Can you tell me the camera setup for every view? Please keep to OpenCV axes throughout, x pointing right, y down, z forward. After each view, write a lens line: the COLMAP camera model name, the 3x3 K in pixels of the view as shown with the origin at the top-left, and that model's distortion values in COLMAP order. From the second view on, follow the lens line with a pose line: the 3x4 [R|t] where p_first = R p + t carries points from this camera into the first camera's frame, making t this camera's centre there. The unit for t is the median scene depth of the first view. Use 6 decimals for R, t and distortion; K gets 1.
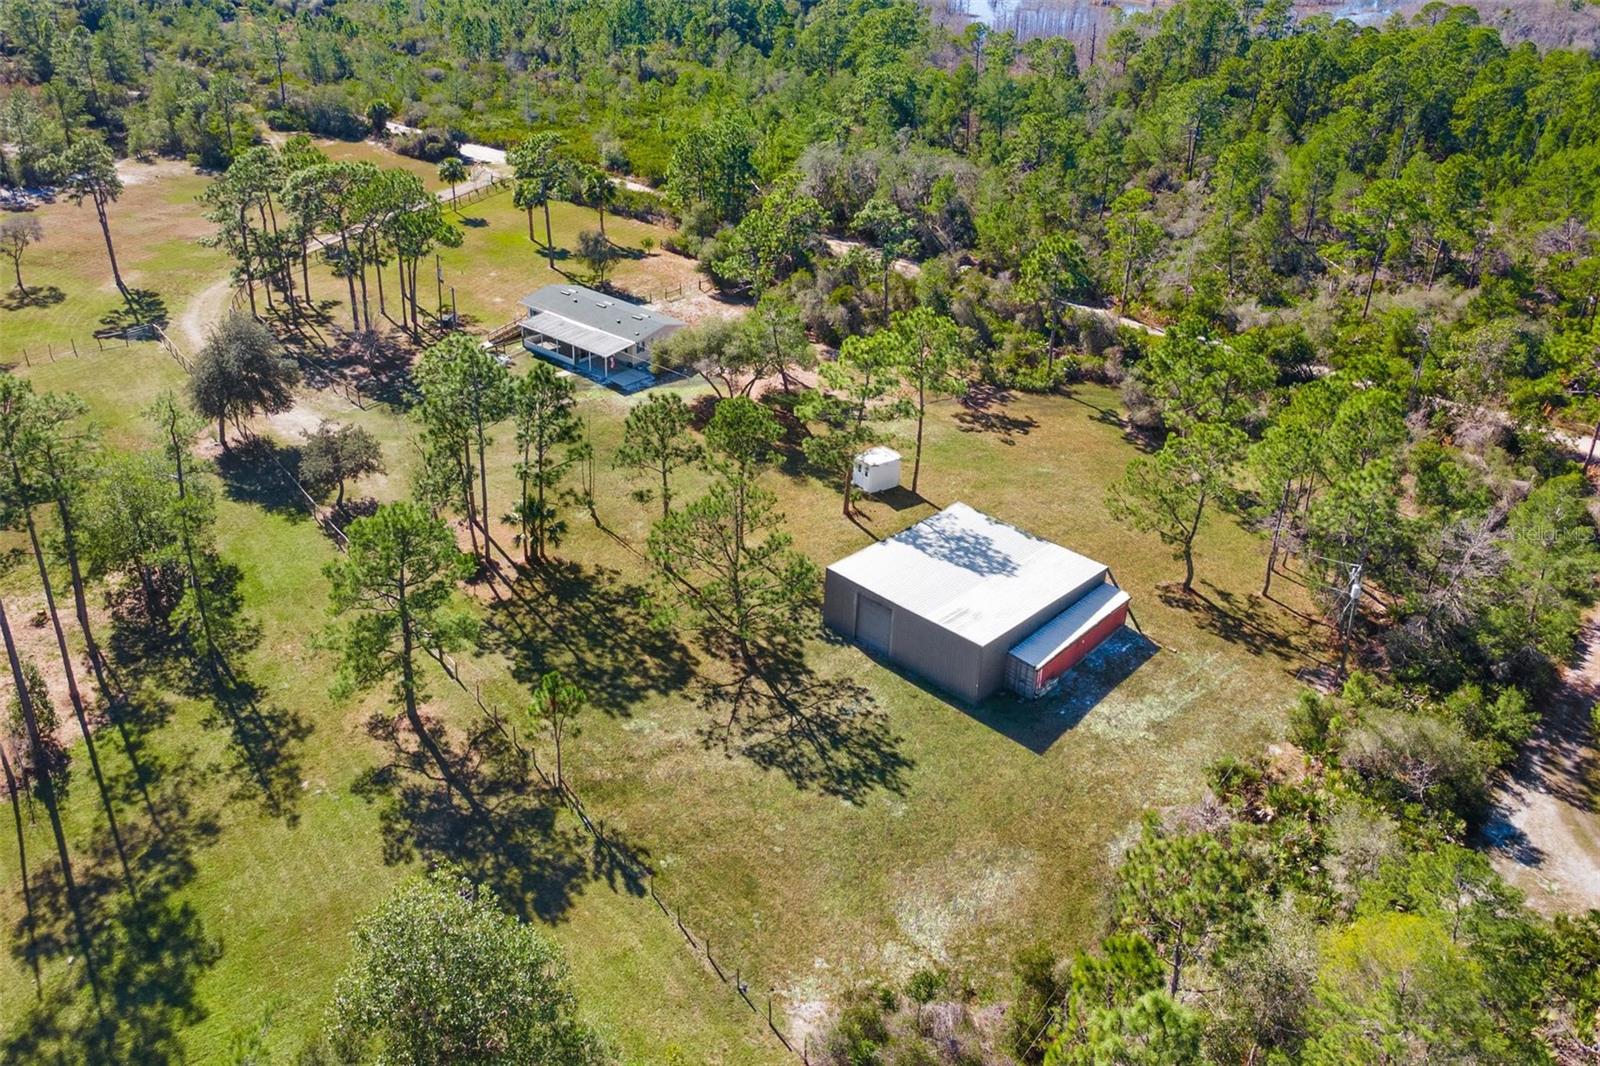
lens RADIAL K [[1208.1, 0, 790.5], [0, 1208.1, 433.6], [0, 0, 1]] dist [0.038930, 0.005502]
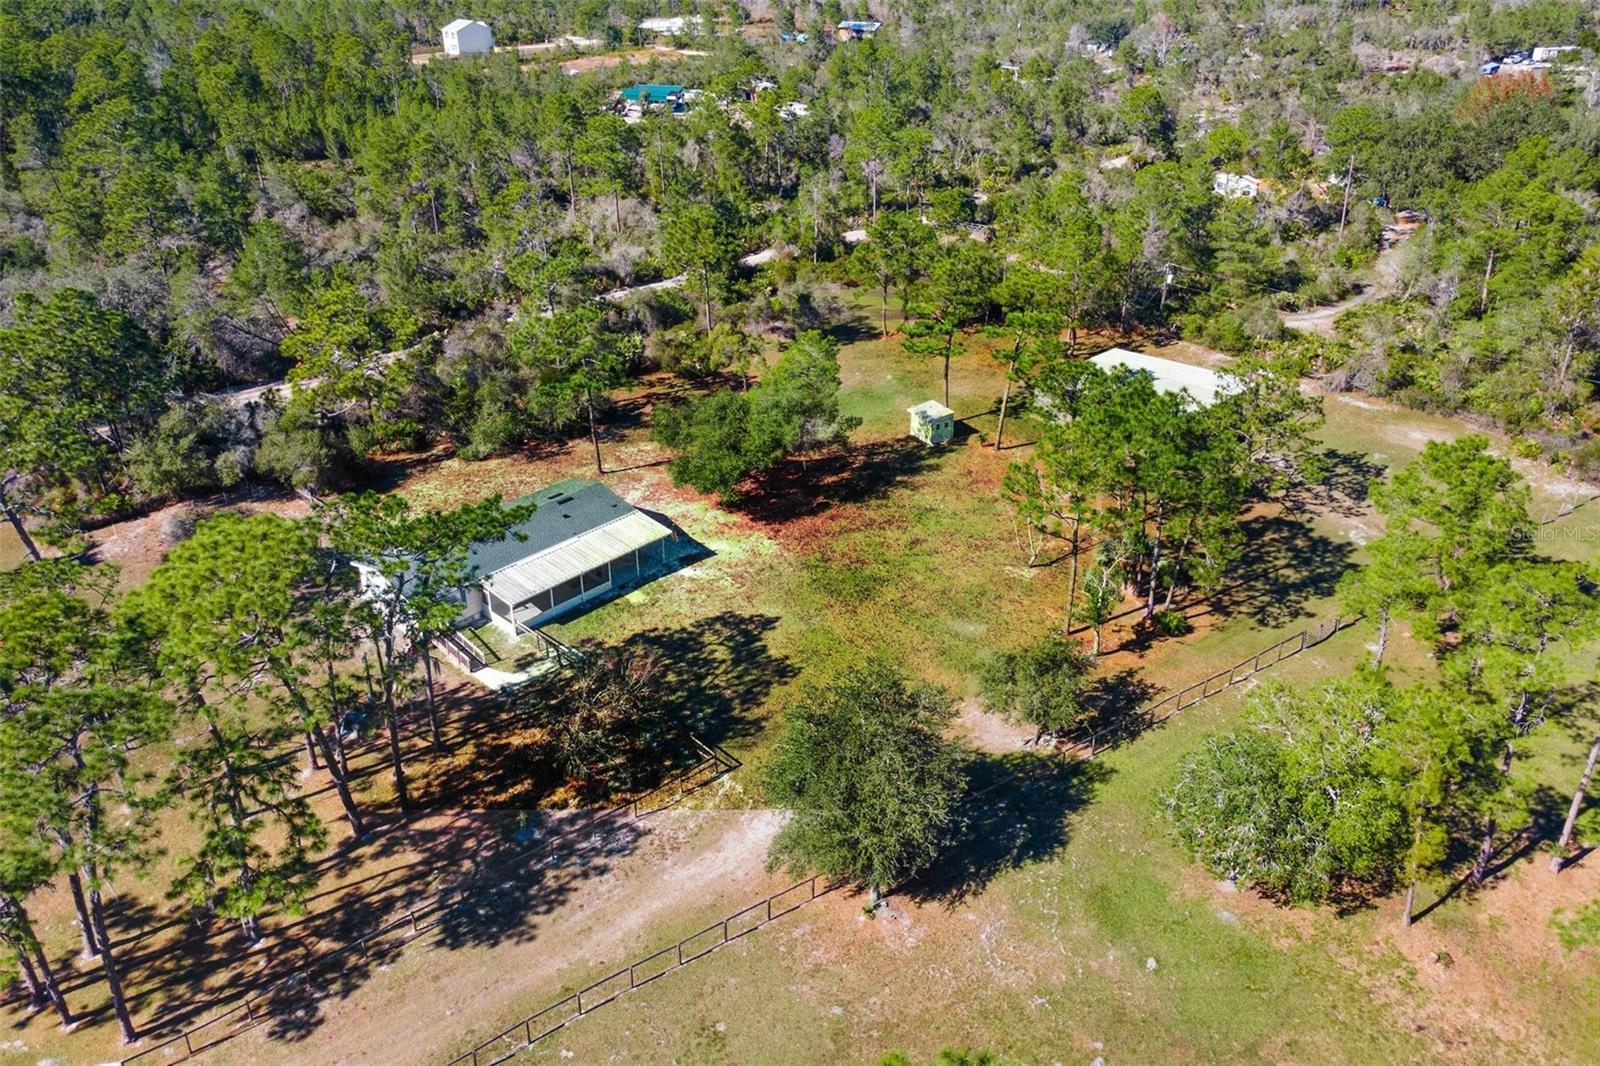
lens RADIAL K [[1195.9, 0, 831.3], [0, 1195.9, 533.8], [0, 0, 1]] dist [0.000960, 0.000701]
pose [[0.057804, -0.504850, 0.861269, -0.860864], [0.421560, 0.794367, 0.437341, -0.378306], [-0.904956, 0.337797, 0.258742, 0.821057]]
